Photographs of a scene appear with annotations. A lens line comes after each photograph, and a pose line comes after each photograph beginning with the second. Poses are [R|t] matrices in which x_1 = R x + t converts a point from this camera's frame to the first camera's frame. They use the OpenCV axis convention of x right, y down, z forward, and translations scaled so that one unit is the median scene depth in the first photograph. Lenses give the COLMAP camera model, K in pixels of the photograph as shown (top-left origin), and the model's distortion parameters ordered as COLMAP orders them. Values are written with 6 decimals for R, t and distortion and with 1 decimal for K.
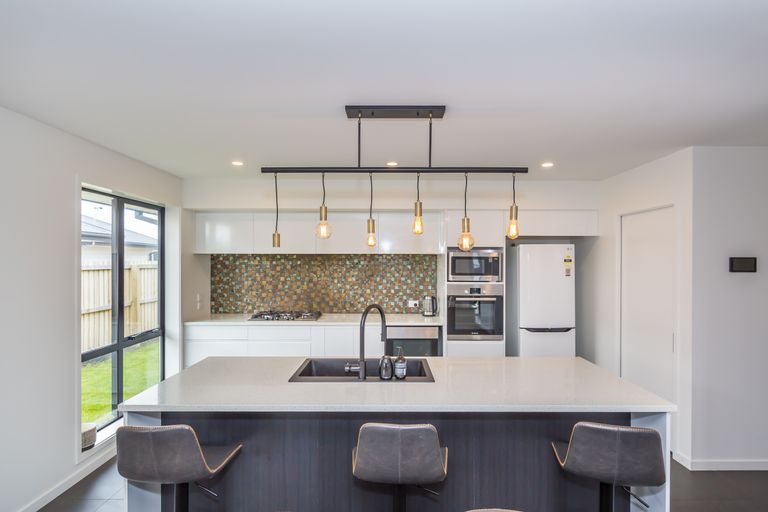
lens RADIAL K [[418.0, 0, 390.1], [0, 418.0, 260.5], [0, 0, 1]] dist [0.013069, 0.000511]
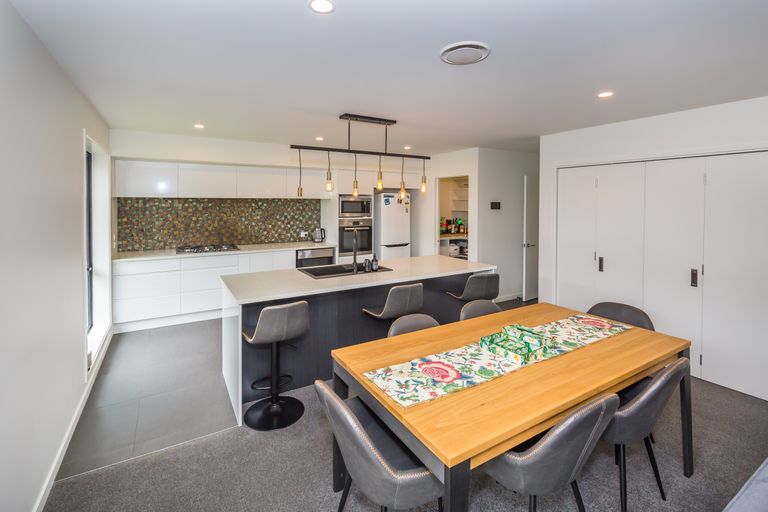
lens RADIAL K [[347.9, 0, 381.6], [0, 347.9, 209.9], [0, 0, 1]] dist [0.015784, -0.000290]
pose [[0.866425, -0.010807, 0.499190, -0.299260], [-0.001621, 0.999700, 0.024456, -0.006243], [-0.499305, -0.021999, 0.866147, -0.130218]]
